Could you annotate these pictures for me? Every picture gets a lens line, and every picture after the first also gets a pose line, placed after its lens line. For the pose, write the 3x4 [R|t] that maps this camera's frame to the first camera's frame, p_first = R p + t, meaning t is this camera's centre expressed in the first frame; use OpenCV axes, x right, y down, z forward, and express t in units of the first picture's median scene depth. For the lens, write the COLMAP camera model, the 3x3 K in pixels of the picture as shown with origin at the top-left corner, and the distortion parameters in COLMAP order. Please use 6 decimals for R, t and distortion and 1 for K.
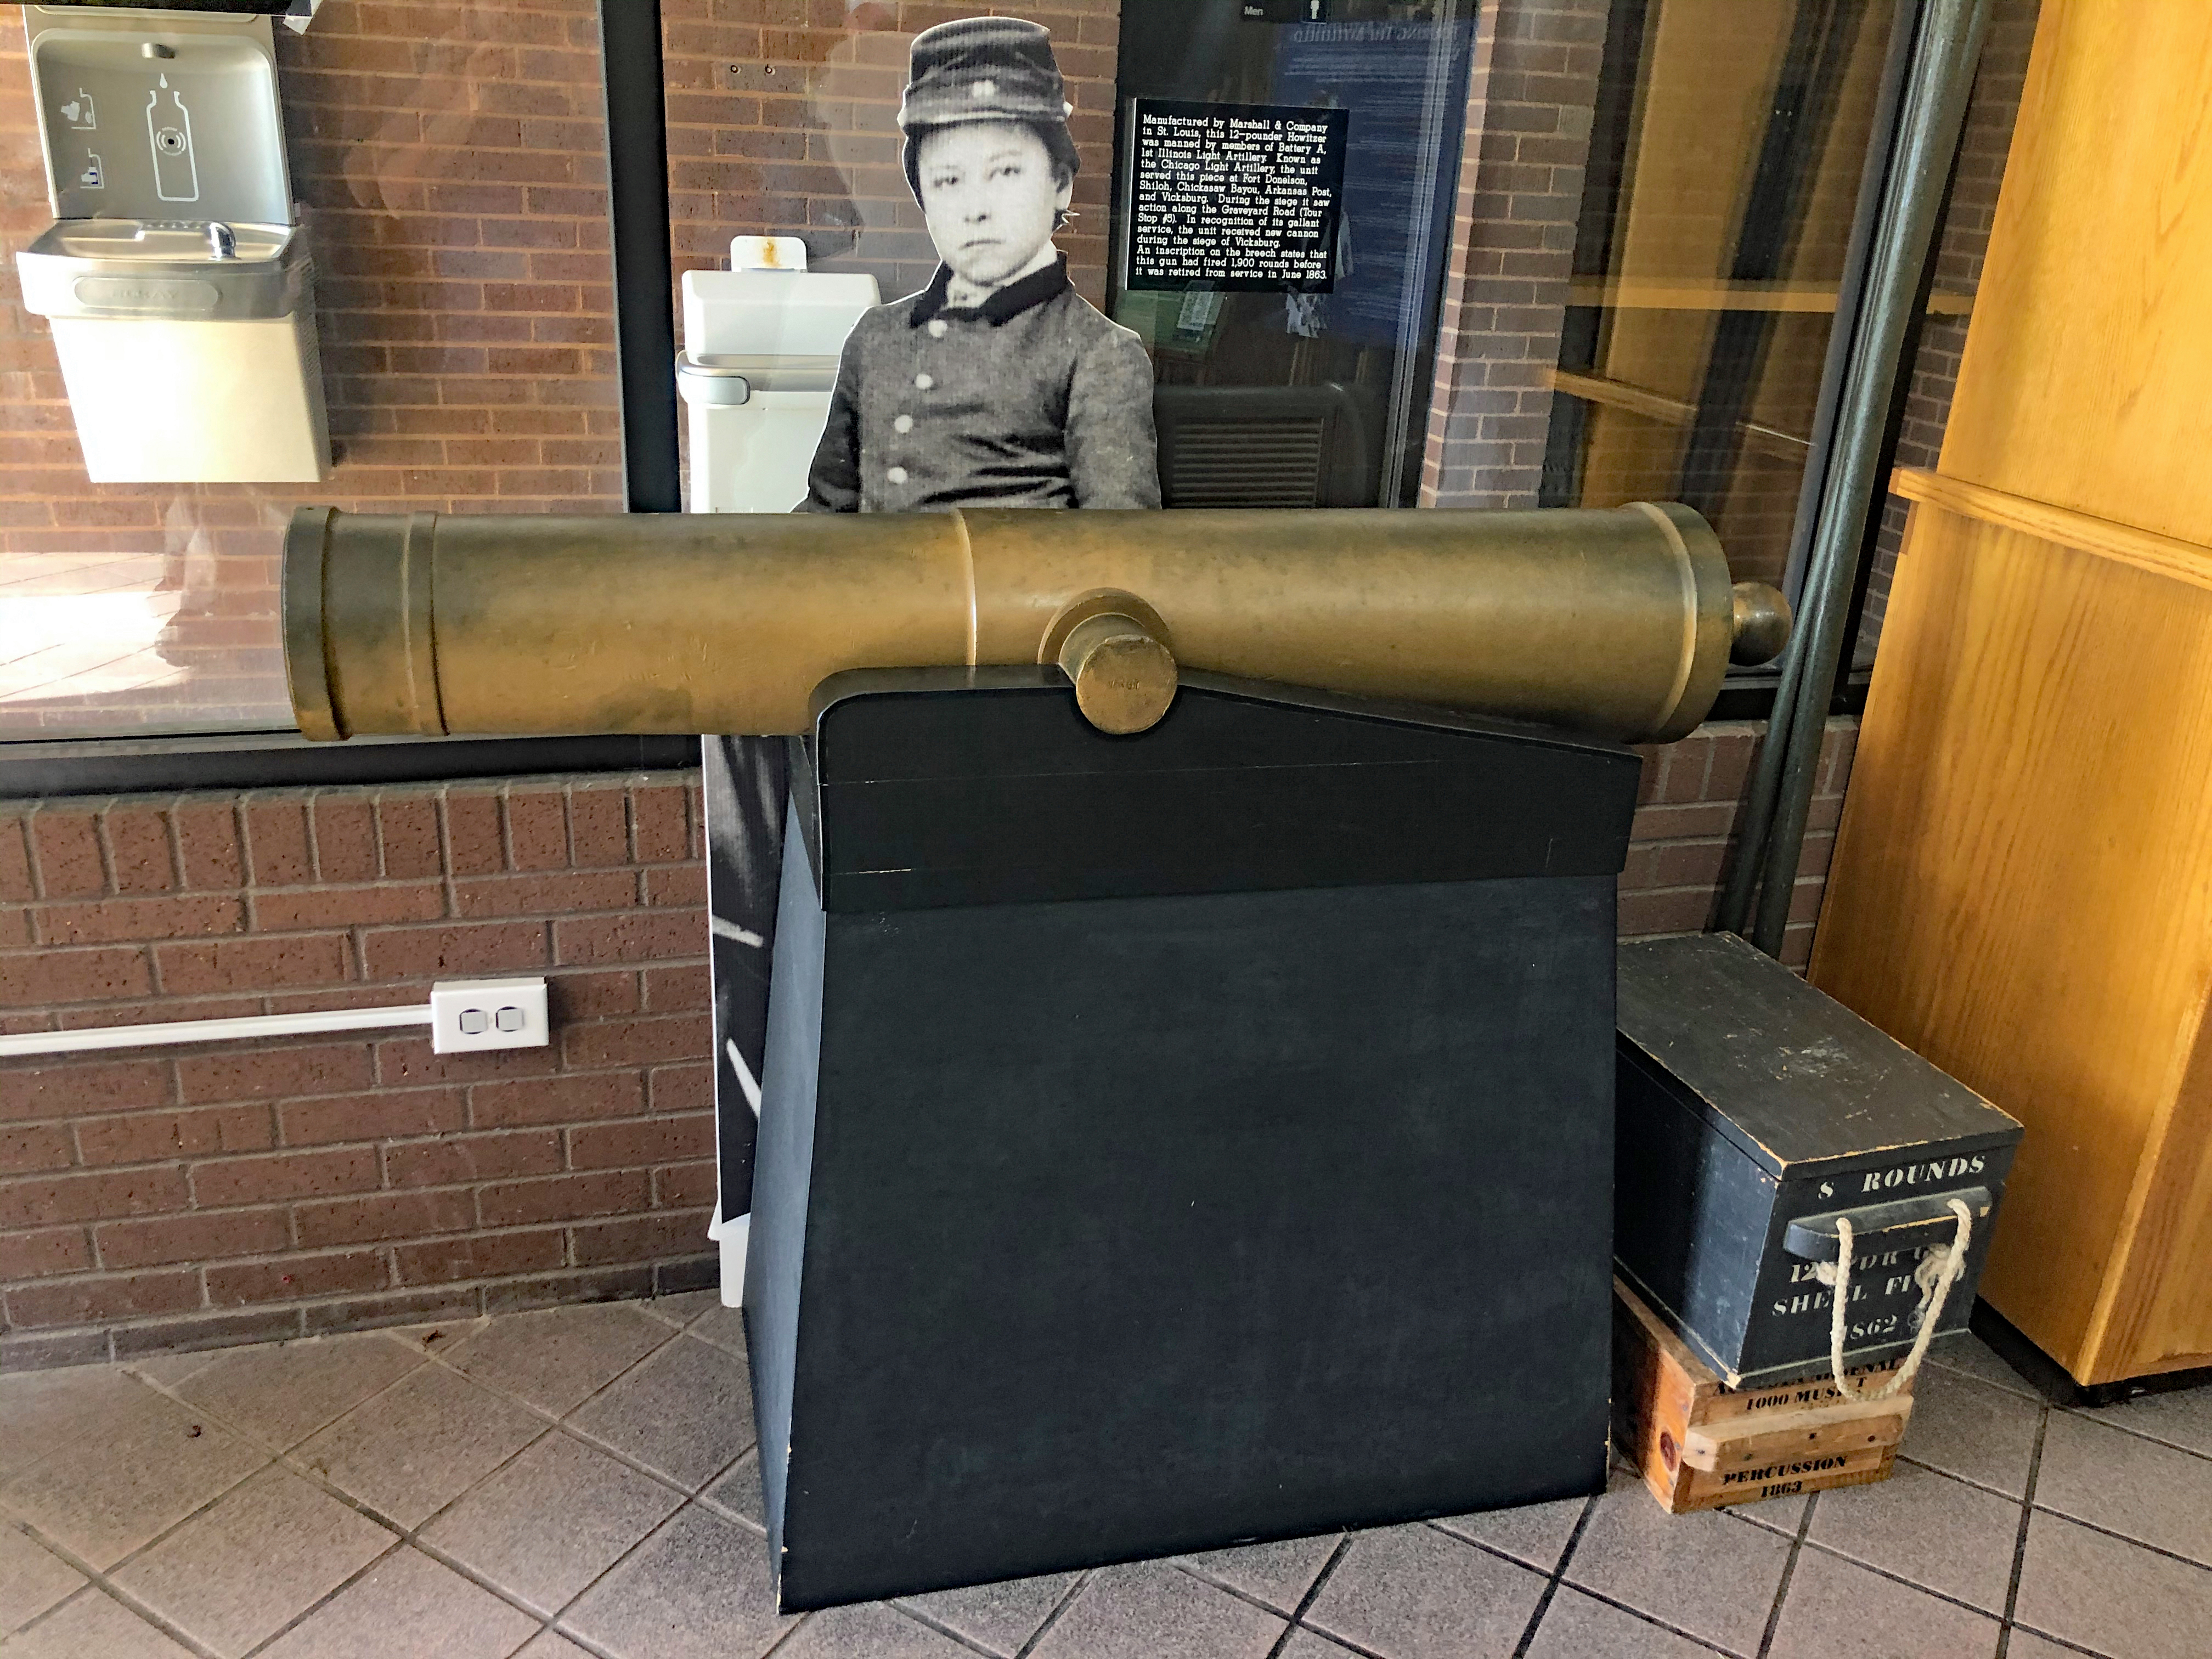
lens RADIAL K [[1851.4, 0, 1109.6], [0, 1851.4, 832.0], [0, 0, 1]] dist [0.036508, -0.014630]
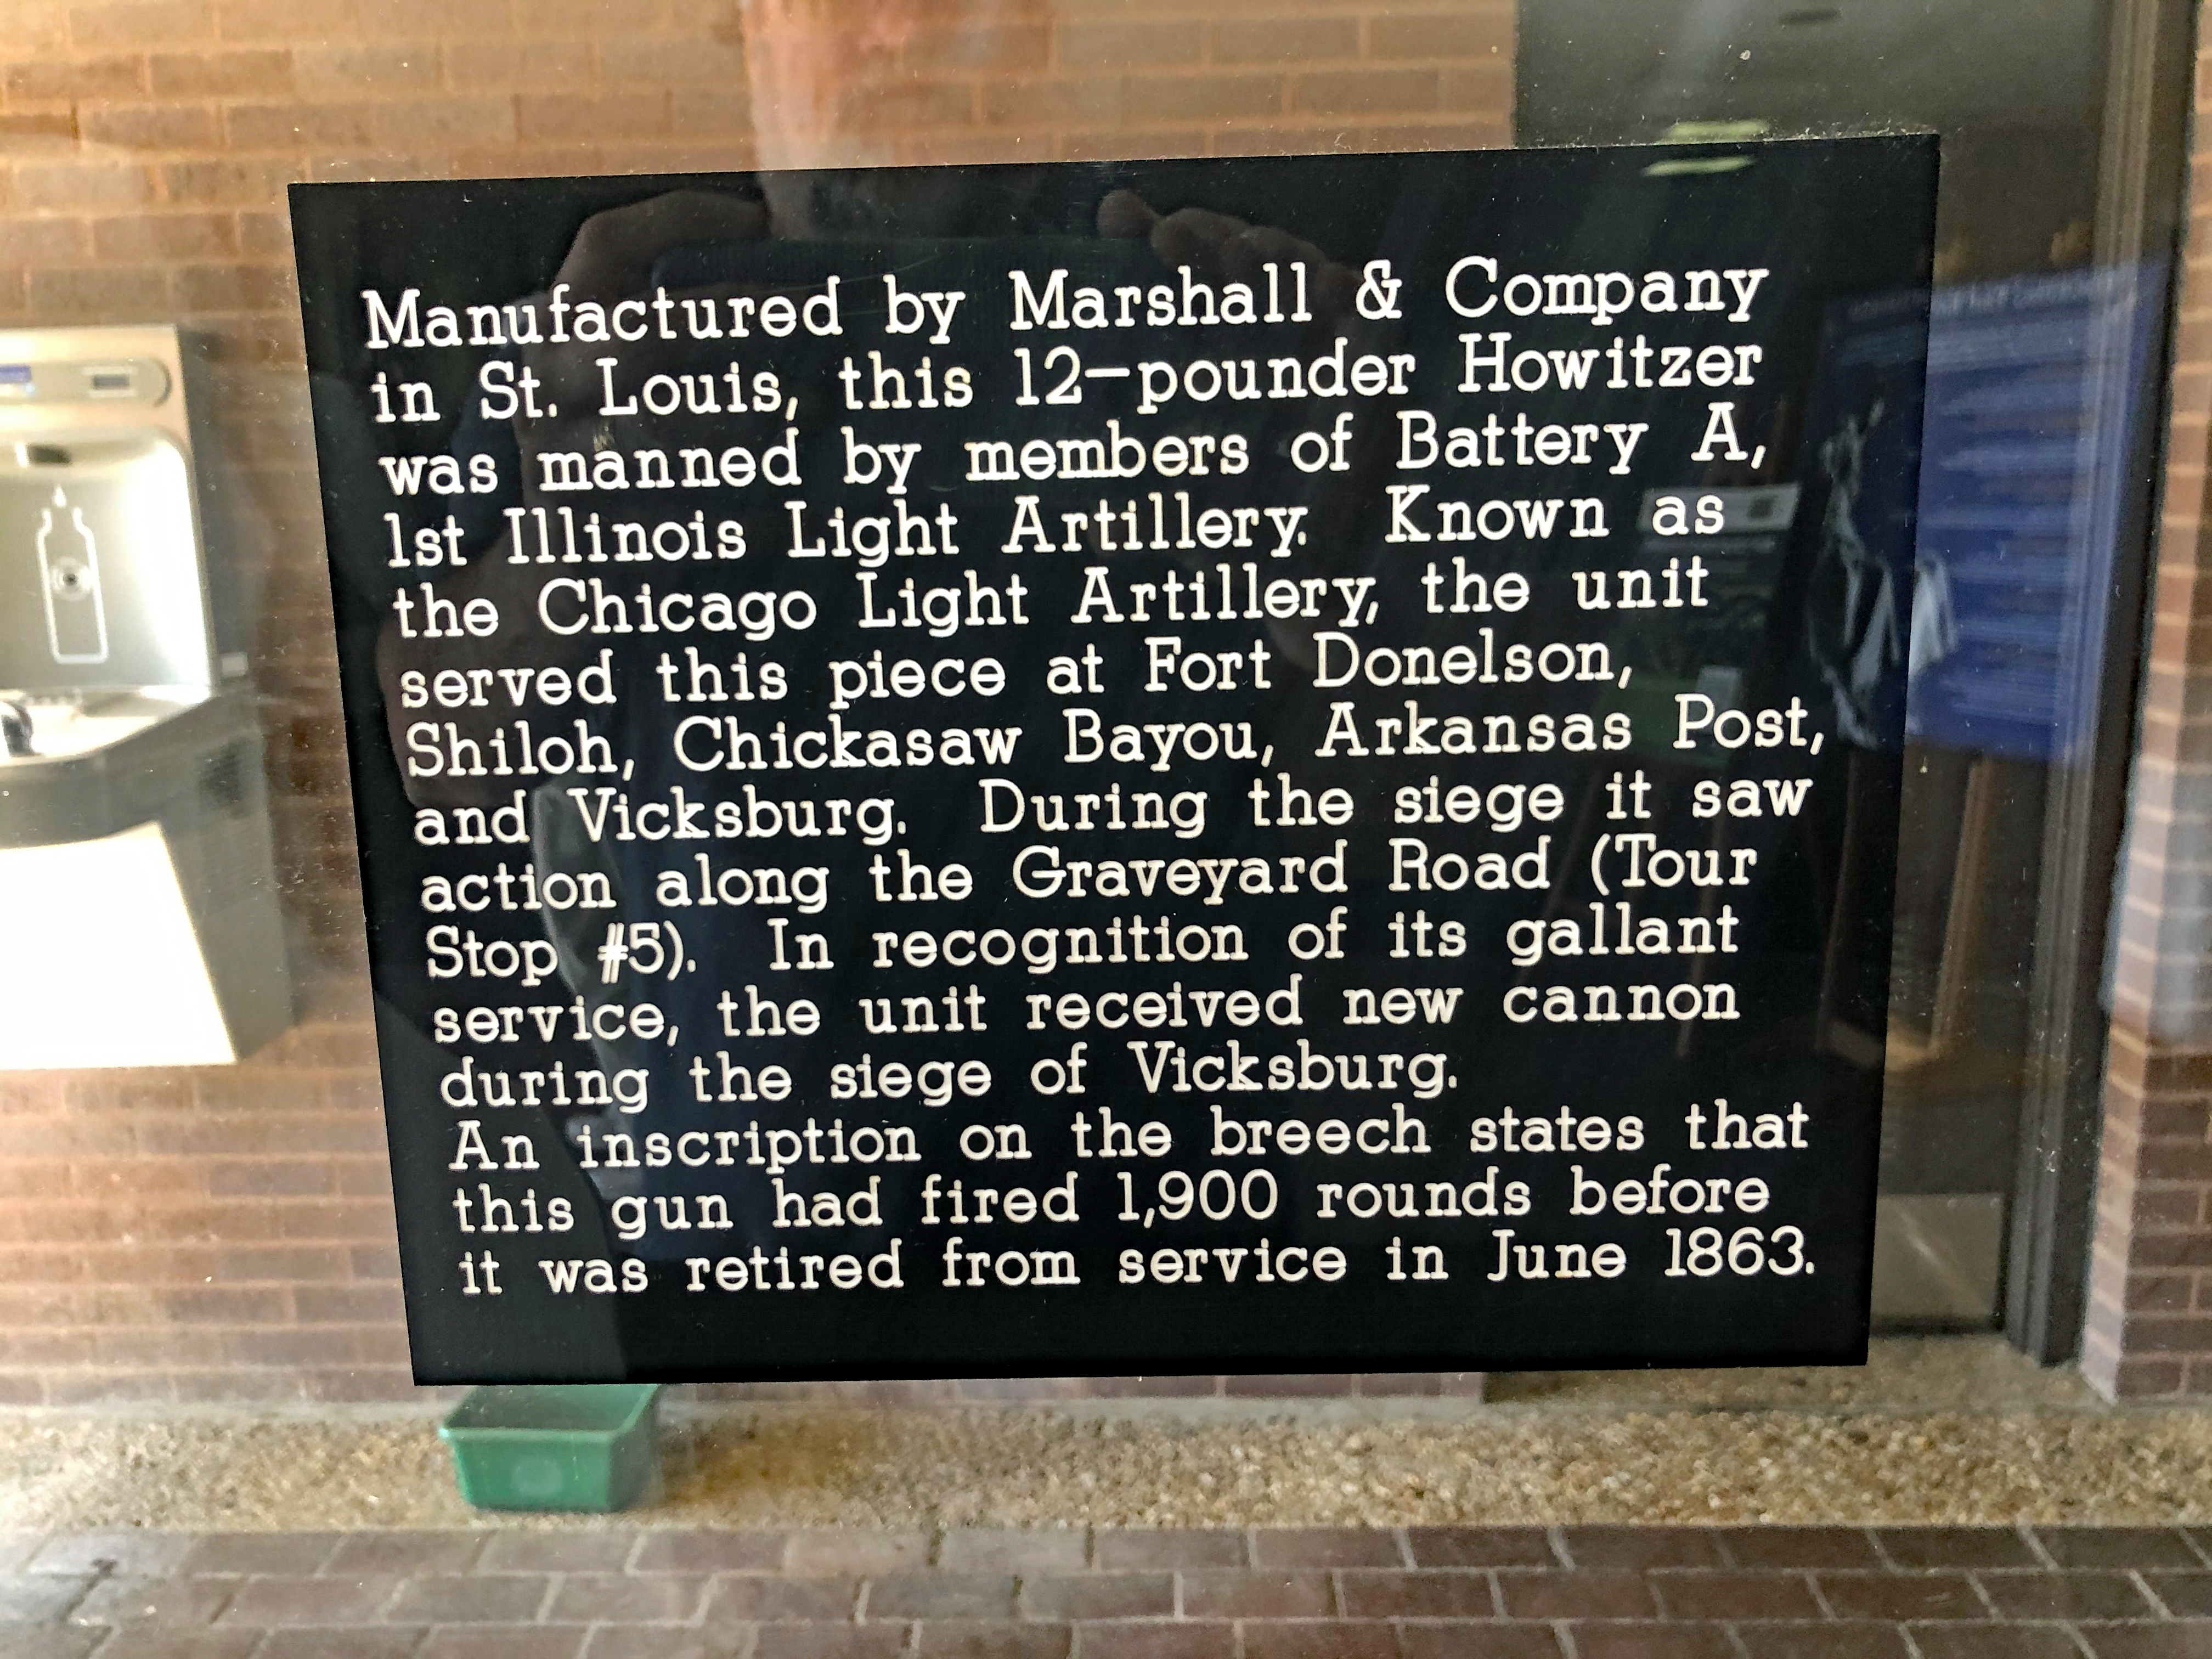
lens RADIAL K [[1851.4, 0, 1103.0], [0, 1851.4, 826.6], [0, 0, 1]] dist [0.036508, -0.014630]
pose [[0.954473, -0.013423, -0.297994, 0.111207], [-0.040342, 0.984000, -0.173542, -0.315884], [0.295556, 0.177663, 0.938660, 0.871195]]
